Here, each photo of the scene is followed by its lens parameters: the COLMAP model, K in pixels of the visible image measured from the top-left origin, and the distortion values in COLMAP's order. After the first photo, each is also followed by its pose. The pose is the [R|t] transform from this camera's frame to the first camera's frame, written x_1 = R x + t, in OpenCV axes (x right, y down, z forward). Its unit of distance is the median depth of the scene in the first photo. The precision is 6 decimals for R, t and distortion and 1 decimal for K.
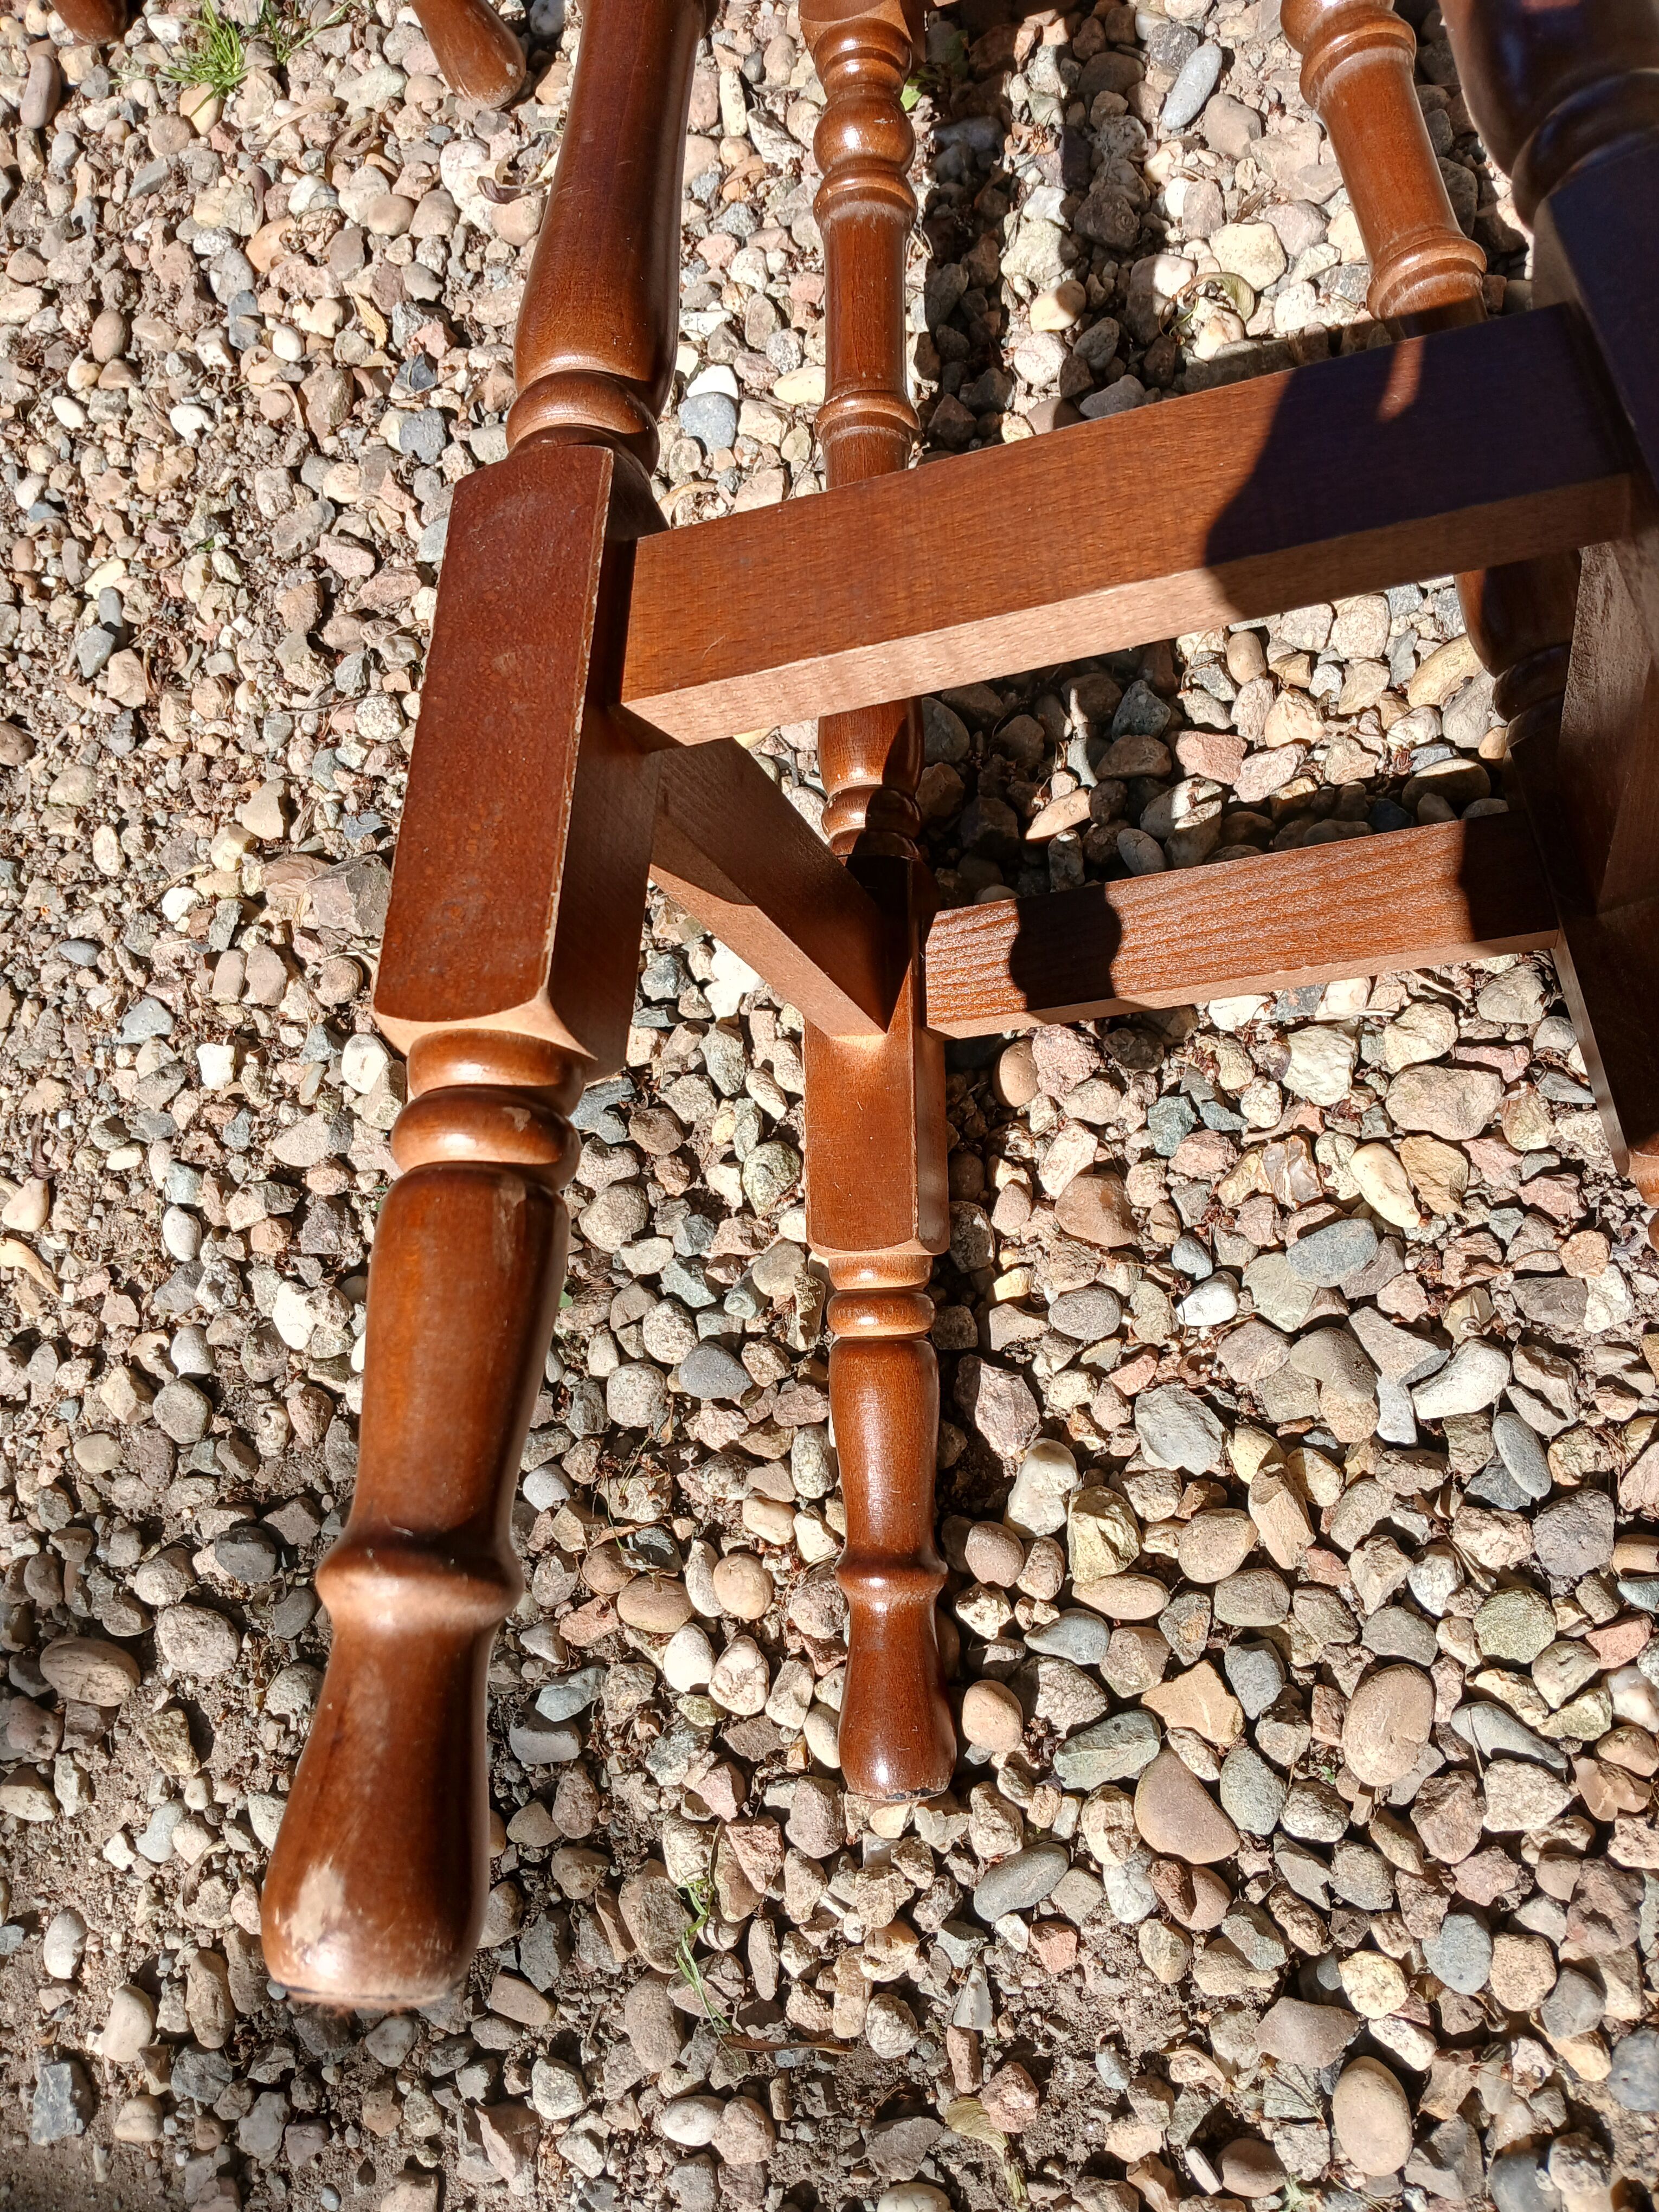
lens RADIAL K [[1734.2, 0, 820.1], [0, 1734.2, 1115.8], [0, 0, 1]] dist [0.046266, -0.107298]
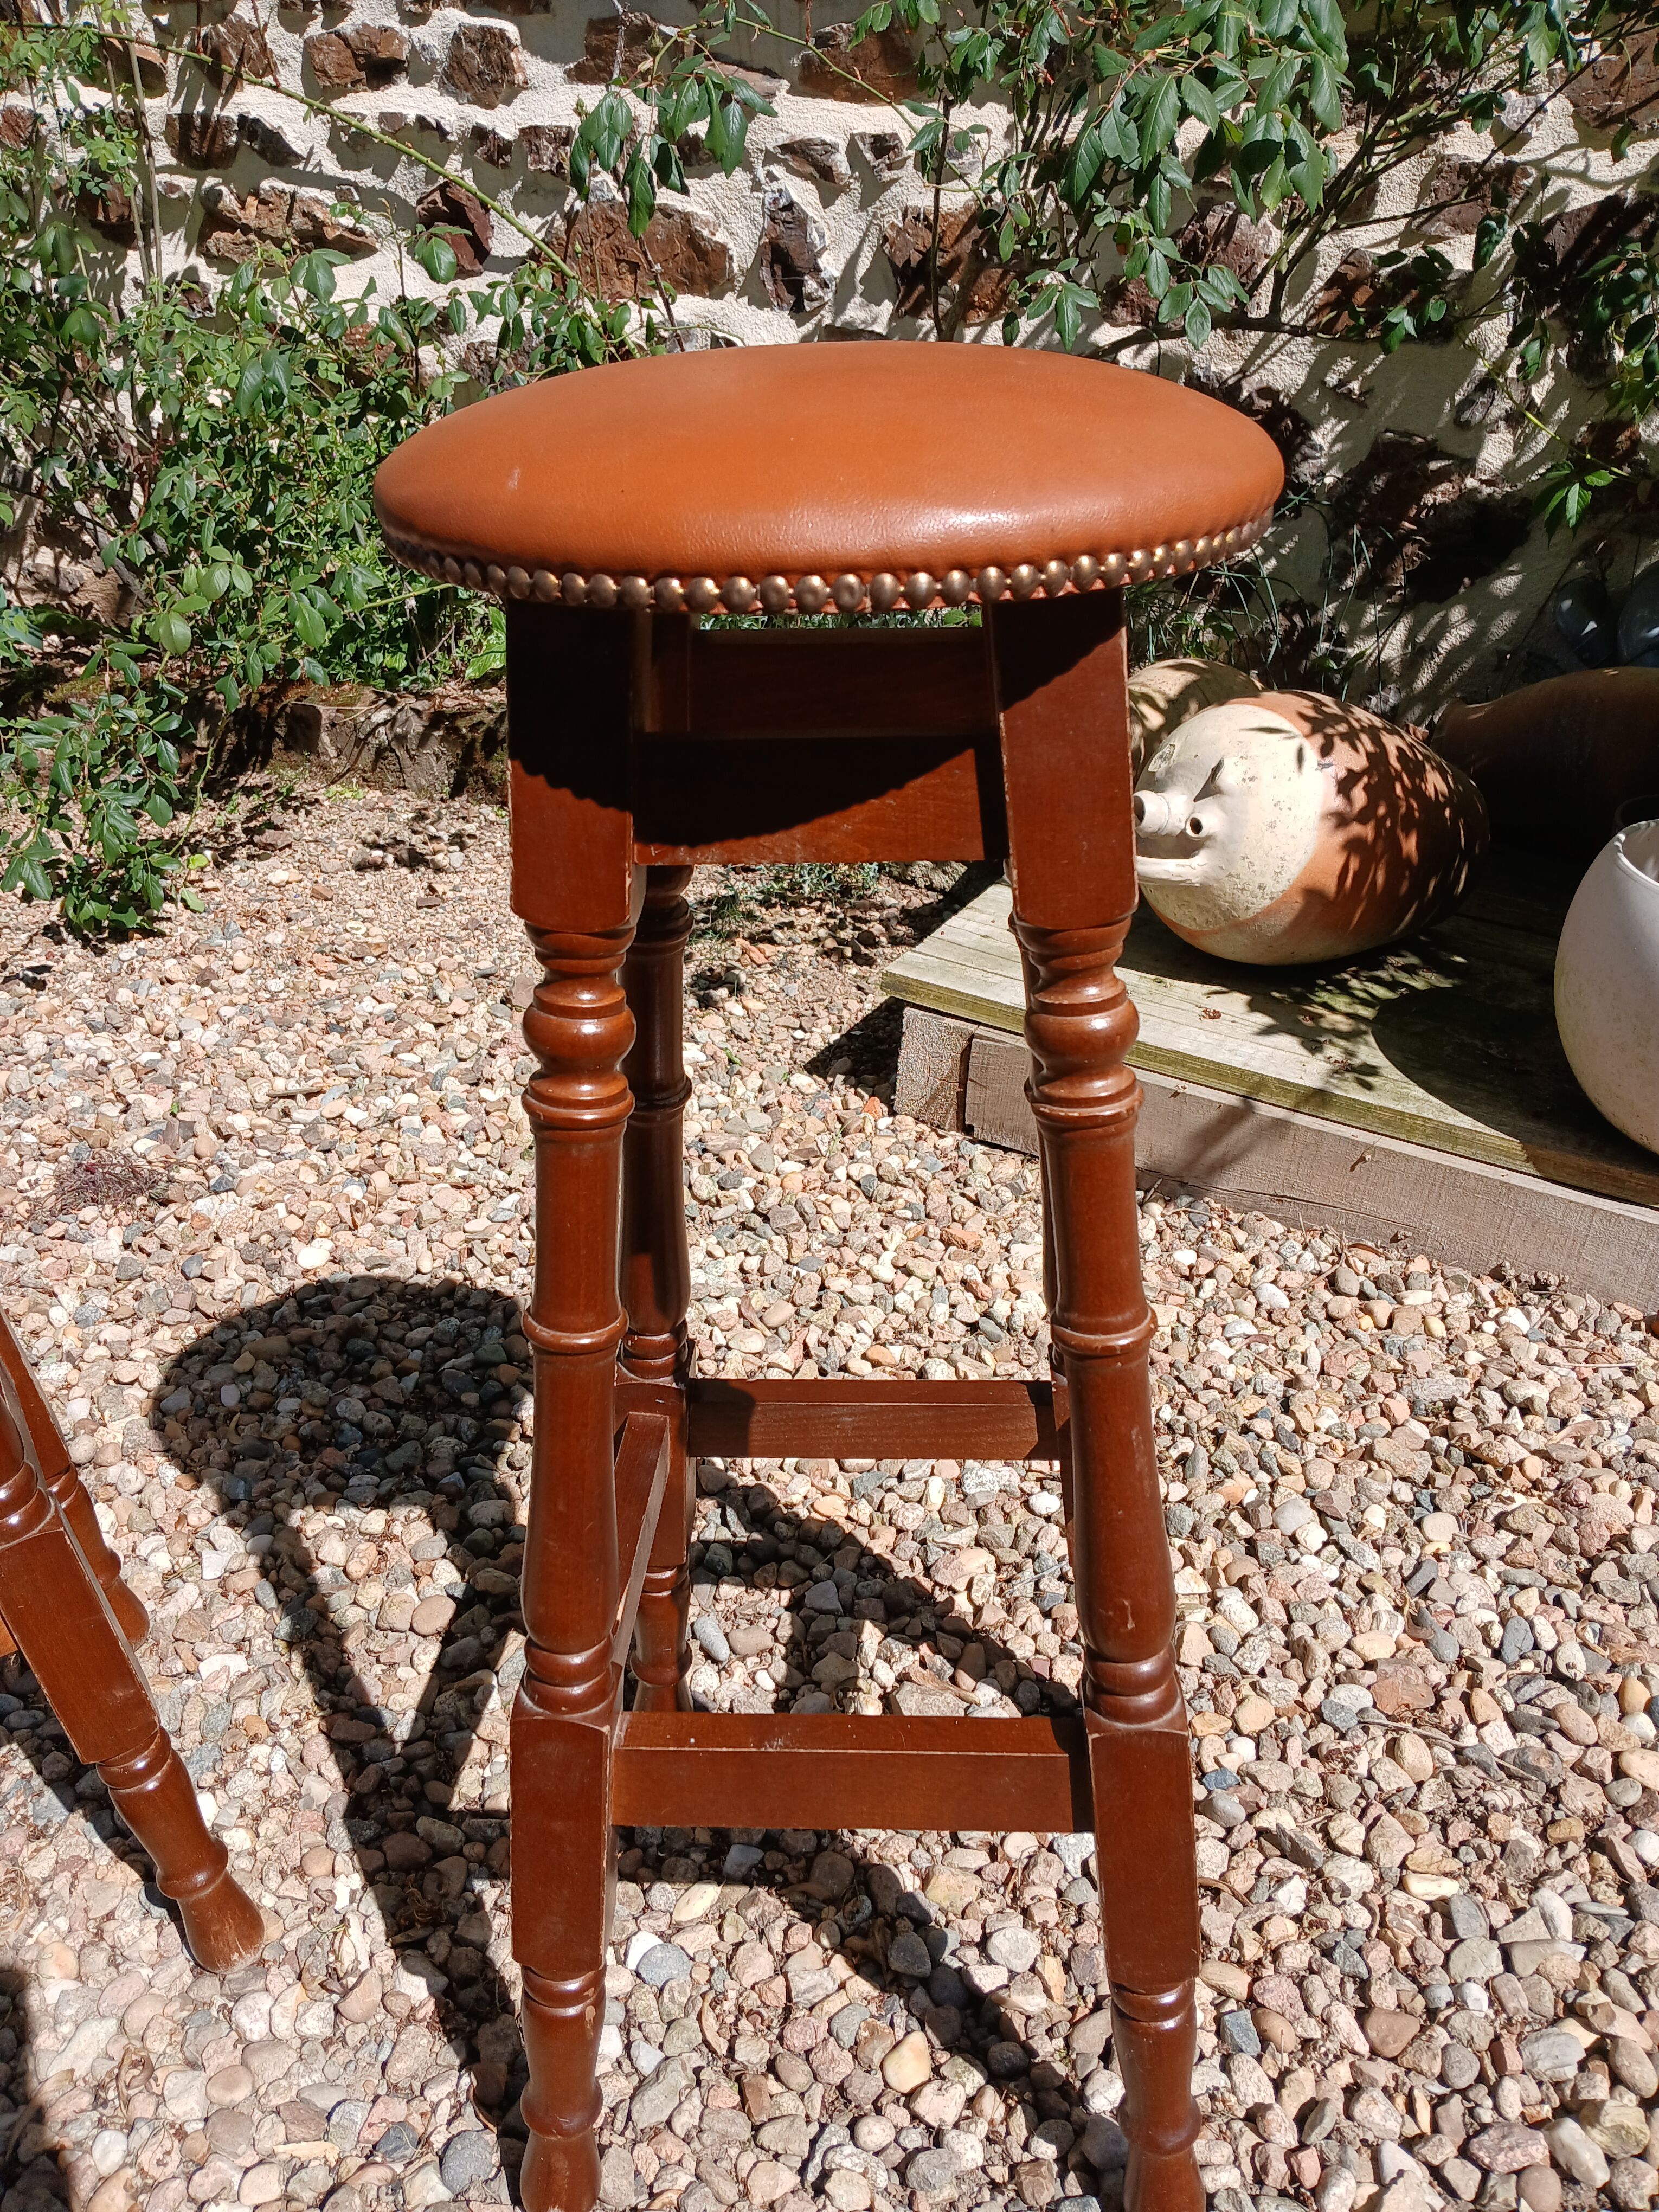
lens RADIAL K [[1721.2, 0, 838.0], [0, 1721.2, 1101.3], [0, 0, 1]] dist [0.042188, -0.104839]
pose [[0.472113, -0.104587, 0.875312, -1.112548], [0.804880, 0.456128, -0.379625, -0.113448], [-0.359550, 0.883747, 0.299524, 0.020924]]
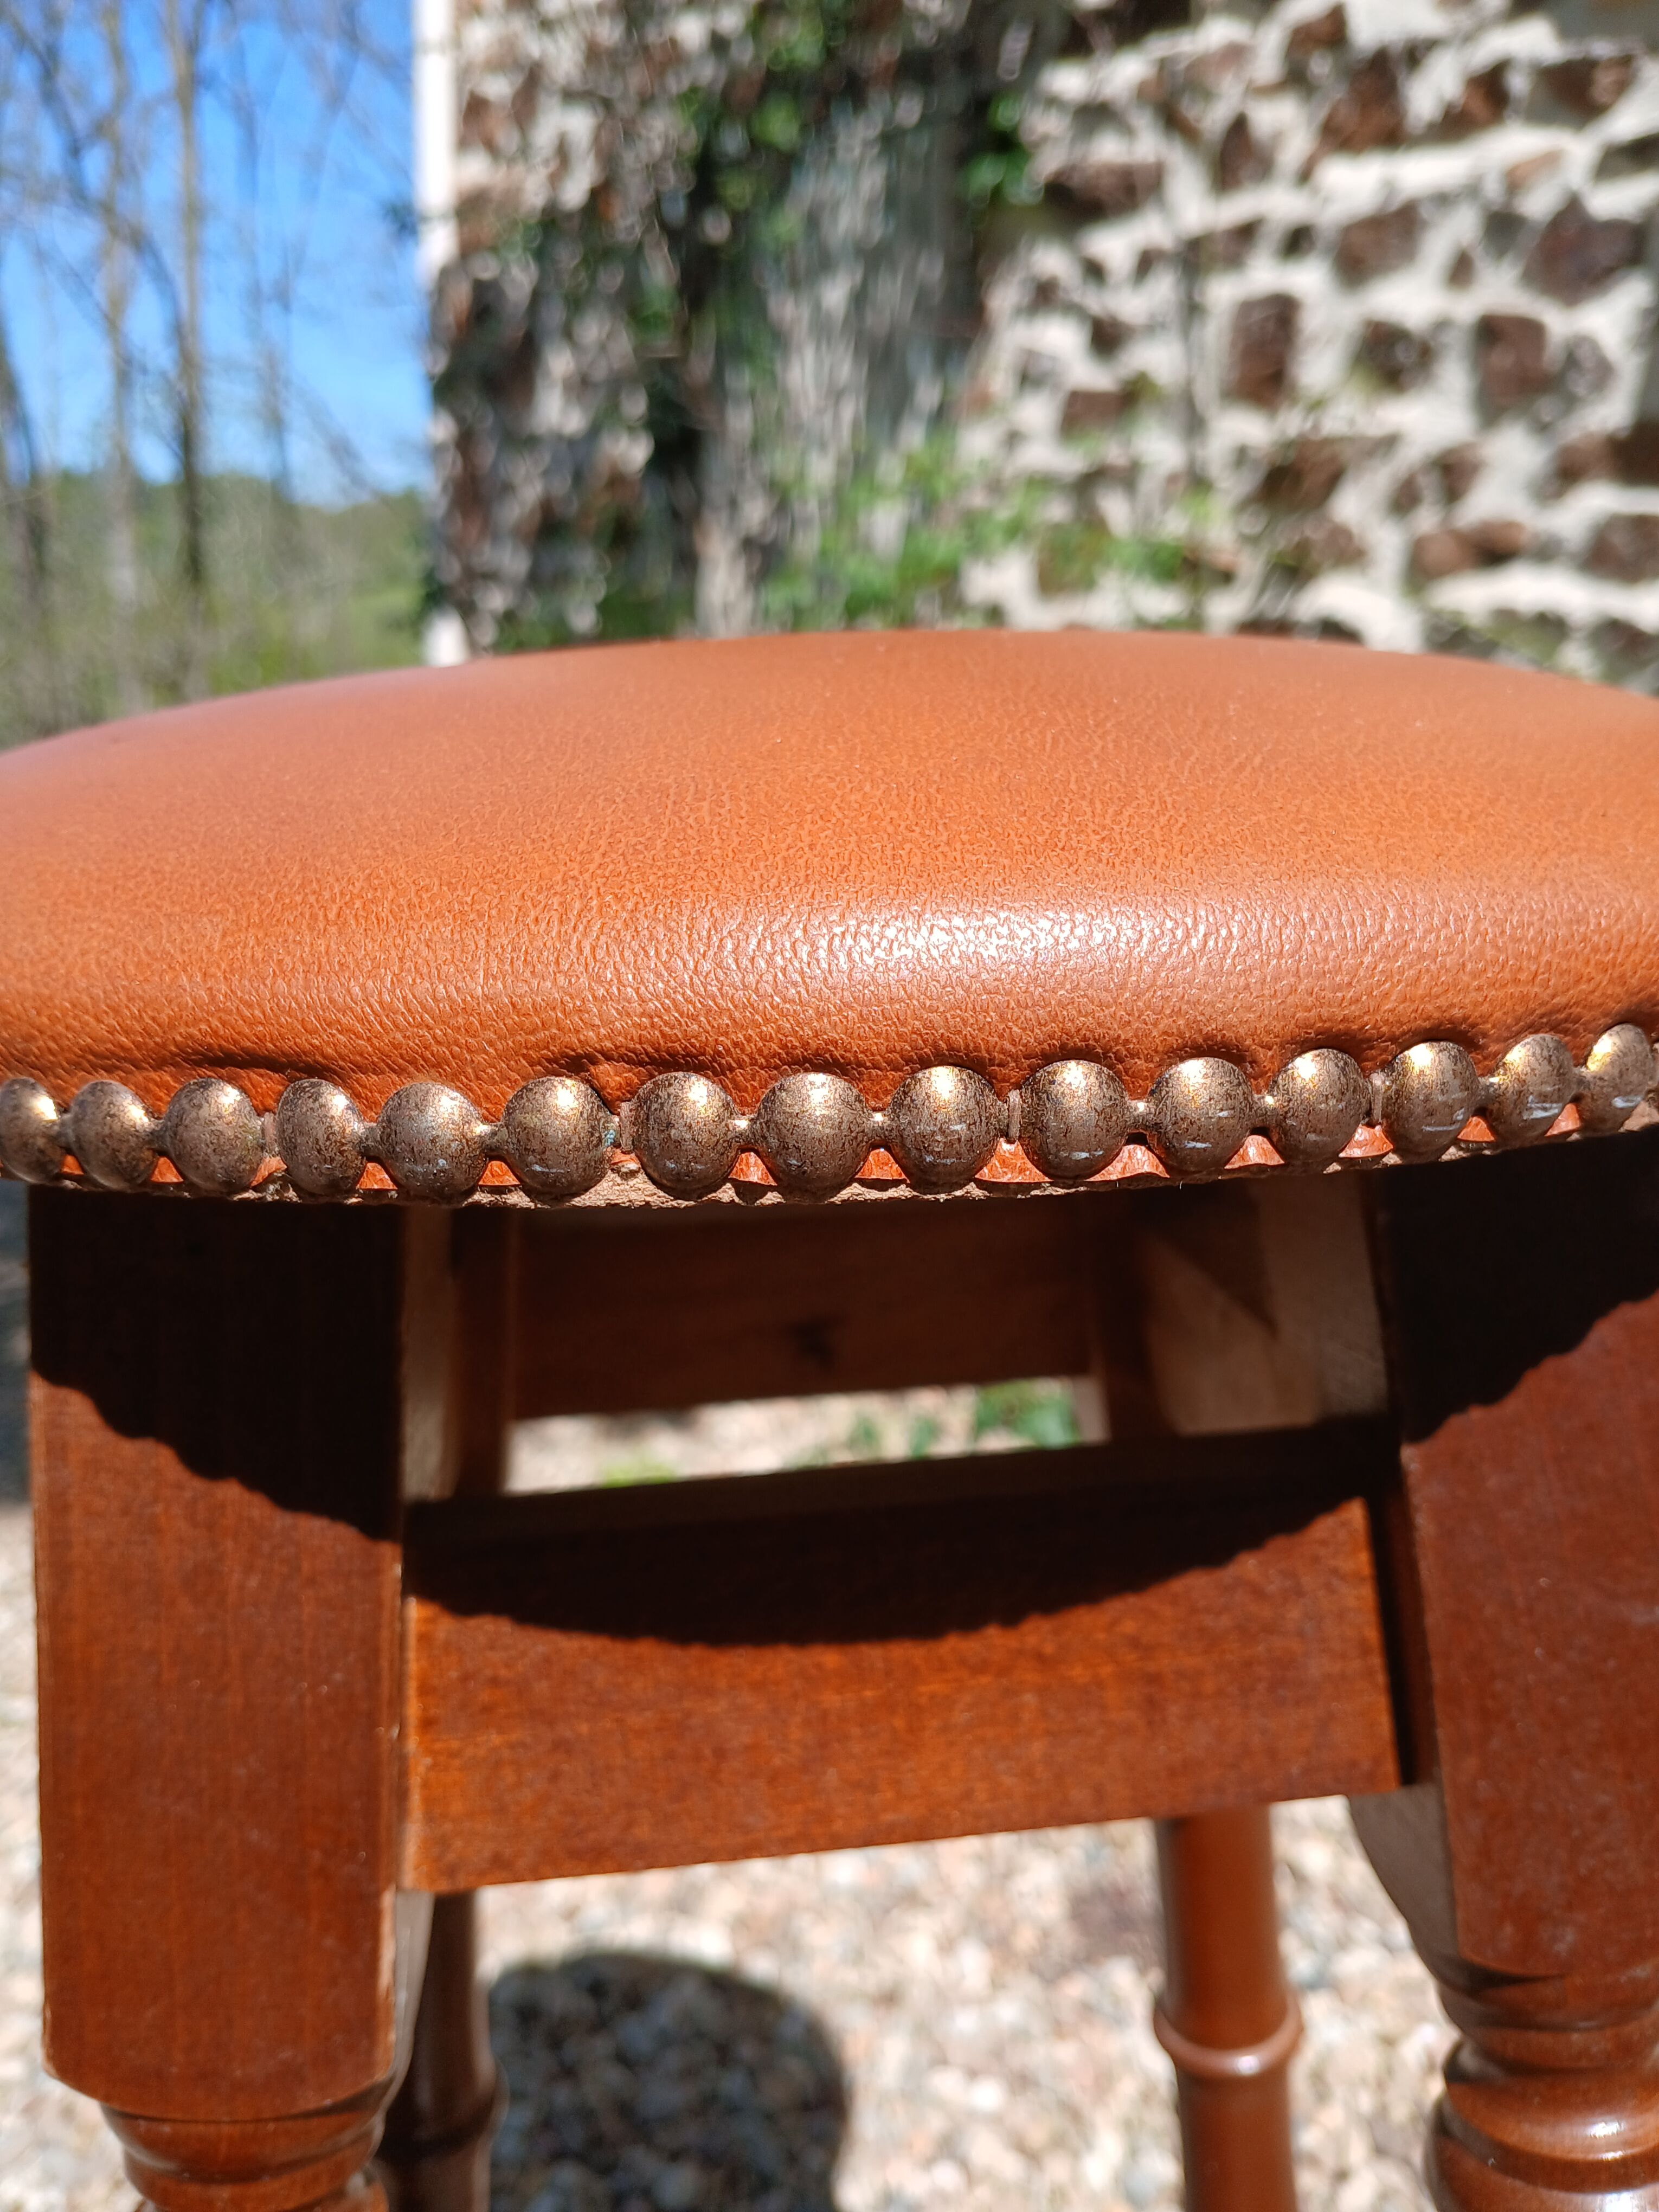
lens RADIAL K [[1793.9, 0, 815.6], [0, 1793.9, 1099.1], [0, 0, 1]] dist [-0.041441, -0.017806]
pose [[0.787295, 0.205702, 0.581251, -0.891270], [0.480190, 0.386777, -0.787287, -0.909893], [-0.386761, 0.898938, 0.205732, 0.272427]]
